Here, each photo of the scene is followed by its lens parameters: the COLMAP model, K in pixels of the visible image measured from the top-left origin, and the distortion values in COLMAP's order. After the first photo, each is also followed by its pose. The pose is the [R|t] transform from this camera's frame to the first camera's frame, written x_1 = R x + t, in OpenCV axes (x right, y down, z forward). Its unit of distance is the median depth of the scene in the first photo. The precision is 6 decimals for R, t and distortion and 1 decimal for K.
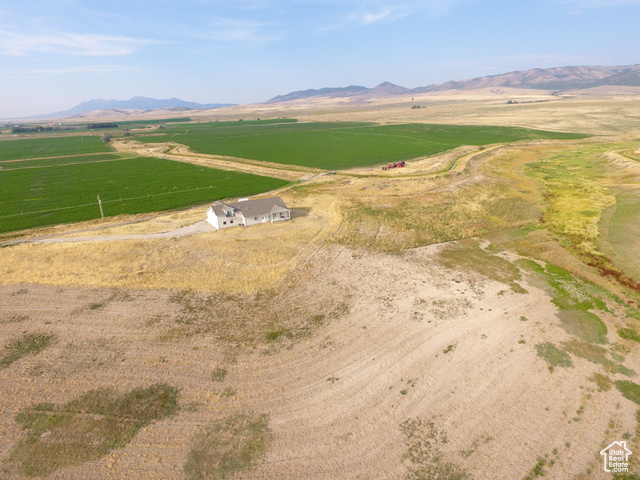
lens RADIAL K [[374.6, 0, 322.8], [0, 374.6, 230.3], [0, 0, 1]] dist [-0.011977, 0.015720]
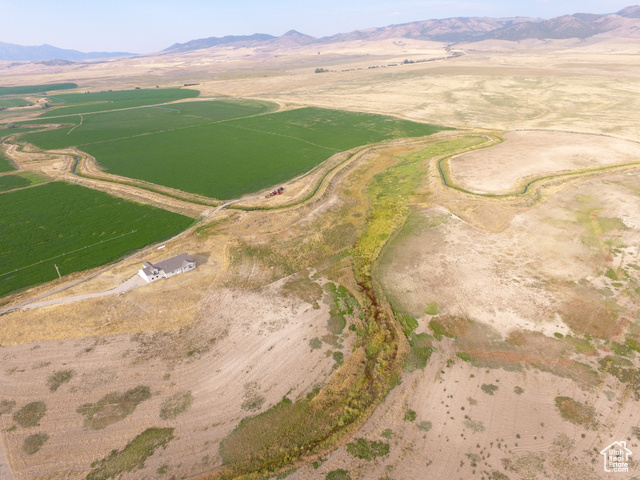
lens RADIAL K [[370.4, 0, 322.6], [0, 370.4, 236.6], [0, 0, 1]] dist [-0.010199, 0.014269]
pose [[0.974565, -0.100511, 0.200300, 0.142636], [0.072231, 0.986964, 0.143820, -0.362285], [-0.212144, -0.125694, 0.969121, -0.645799]]
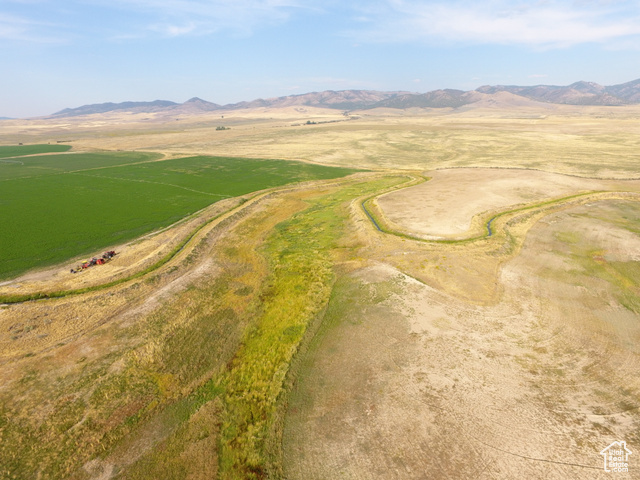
lens RADIAL K [[374.6, 0, 322.8], [0, 374.6, 230.3], [0, 0, 1]] dist [-0.011977, 0.015720]
pose [[0.894443, -0.118066, 0.431316, 0.528152], [0.134233, 0.990924, -0.007116, -0.310996], [-0.426561, 0.064262, 0.902173, 0.240153]]
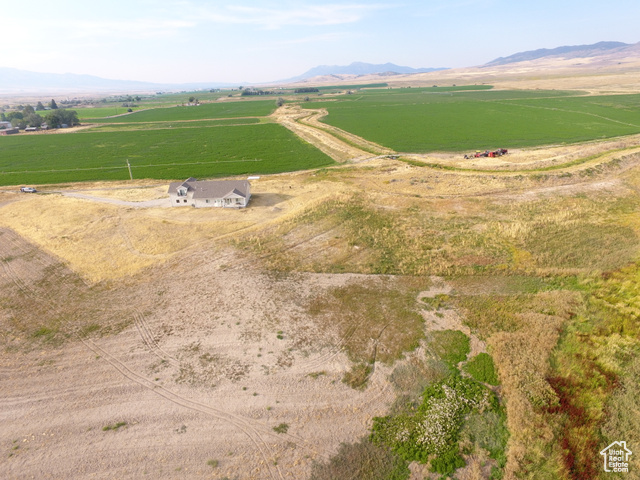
lens RADIAL K [[374.6, 0, 322.8], [0, 374.6, 230.3], [0, 0, 1]] dist [-0.011977, 0.015720]
pose [[0.867647, 0.185924, -0.461108, 0.524108], [-0.146941, 0.981909, 0.119426, -0.115302], [0.474970, -0.035864, 0.879271, 0.305139]]
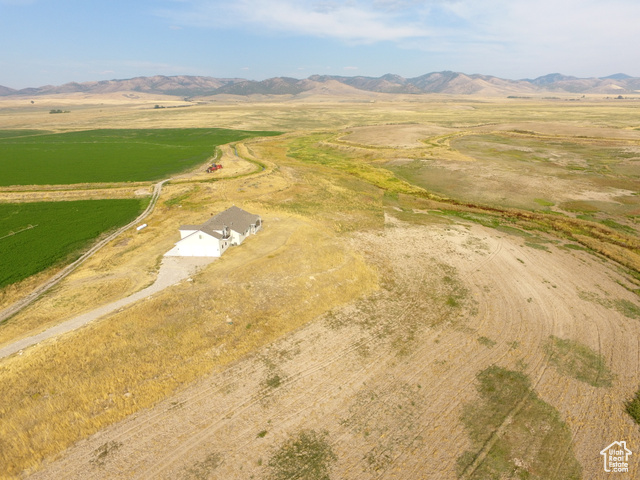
lens RADIAL K [[370.4, 0, 322.6], [0, 370.4, 236.6], [0, 0, 1]] dist [-0.010199, 0.014269]
pose [[0.640603, -0.246312, 0.727295, -0.674865], [0.241741, 0.963687, 0.113444, -0.075985], [-0.728827, 0.103144, 0.676885, 0.306175]]
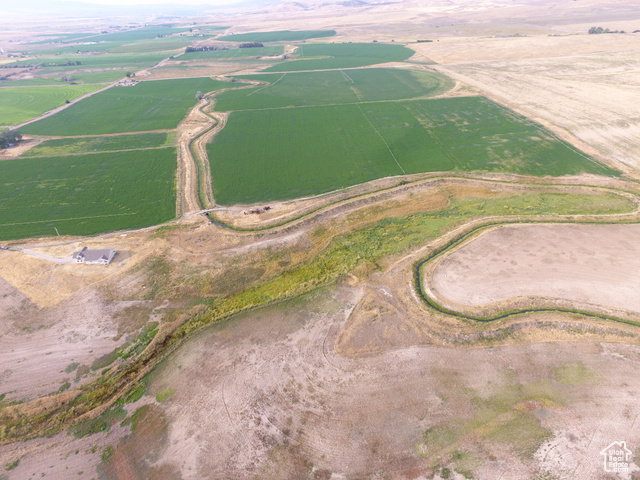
lens RADIAL K [[370.4, 0, 322.6], [0, 370.4, 236.6], [0, 0, 1]] dist [-0.010199, 0.014269]
pose [[0.901121, 0.236559, -0.363346, 1.757789], [-0.132419, 0.948158, 0.288897, -0.957710], [0.412851, -0.212217, 0.885730, -0.300403]]
